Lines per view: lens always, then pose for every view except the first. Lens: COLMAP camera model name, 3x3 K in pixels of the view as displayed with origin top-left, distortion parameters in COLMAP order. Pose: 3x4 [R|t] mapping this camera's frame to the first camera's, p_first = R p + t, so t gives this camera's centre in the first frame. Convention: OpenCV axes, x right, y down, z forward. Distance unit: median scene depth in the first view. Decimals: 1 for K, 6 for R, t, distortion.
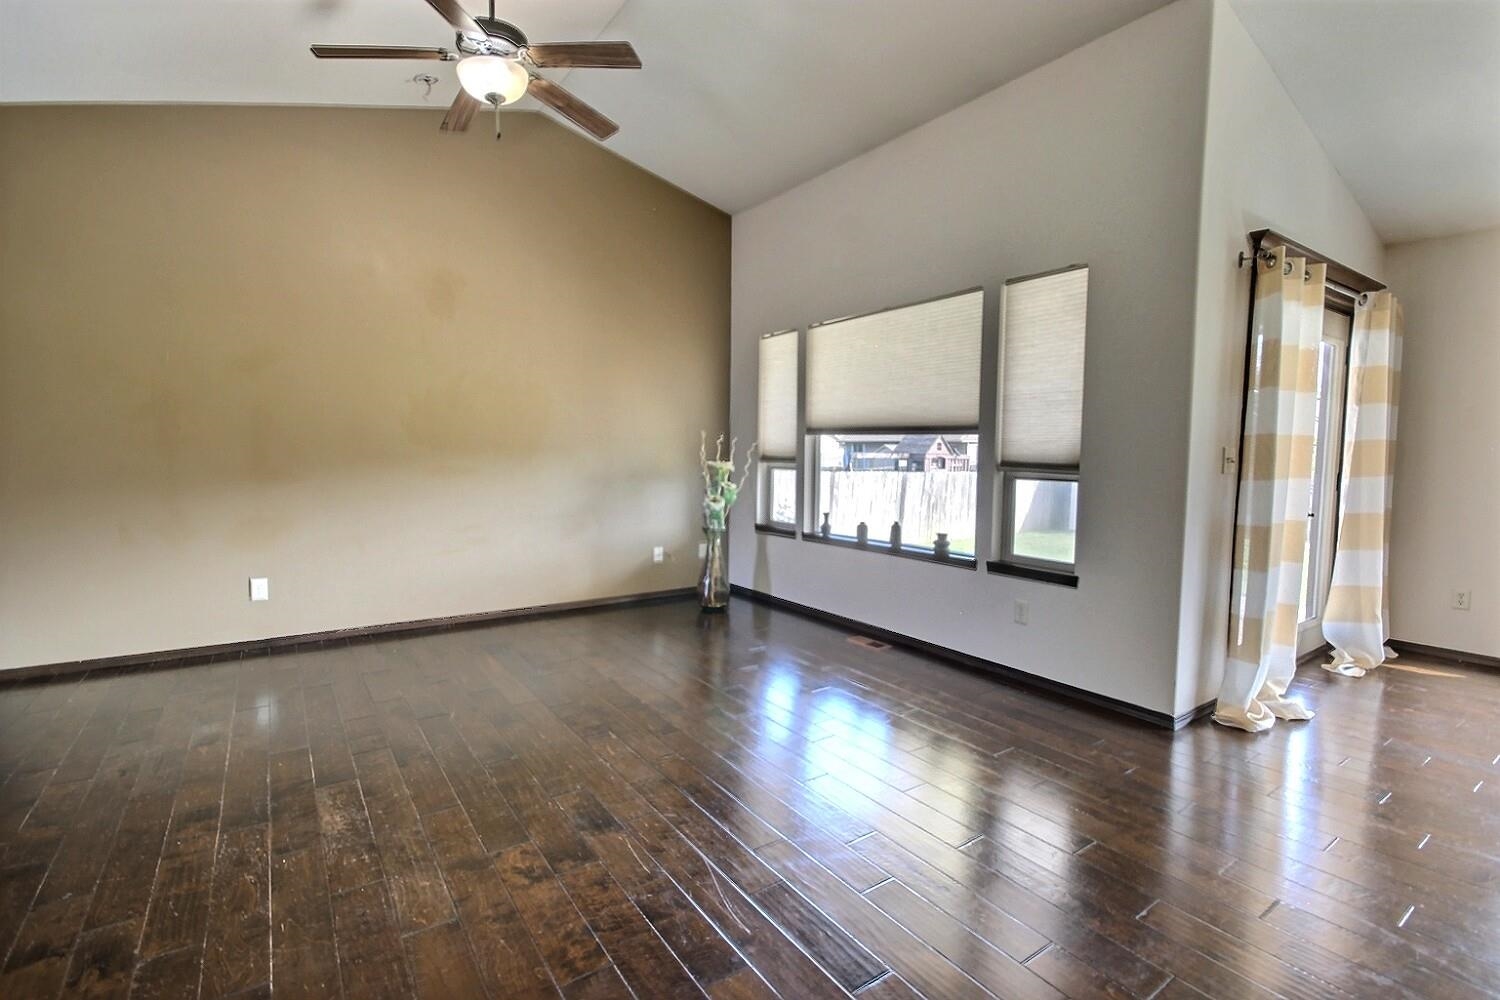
lens RADIAL K [[695.9, 0, 777.2], [0, 695.9, 498.0], [0, 0, 1]] dist [0.003743, -0.009870]
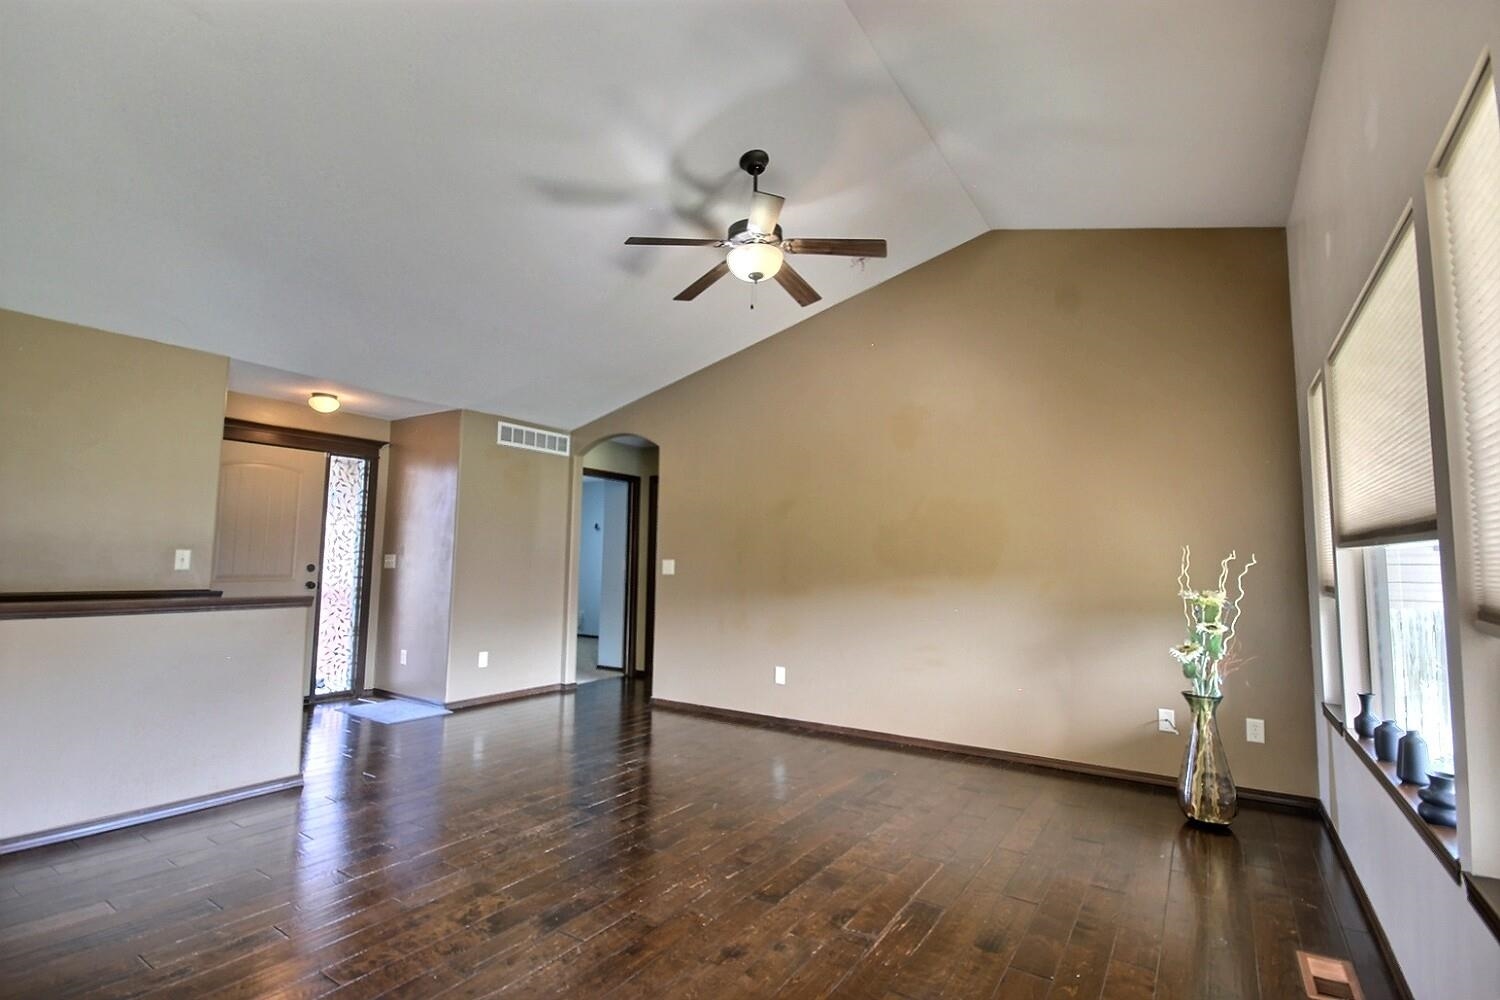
lens RADIAL K [[695.9, 0, 751.0], [0, 695.9, 496.2], [0, 0, 1]] dist [0.003743, -0.009870]
pose [[0.357489, -0.091188, -0.929455, 0.606022], [-0.072768, 0.989476, -0.125065, -0.043739], [0.931078, 0.112344, 0.347091, 0.560727]]
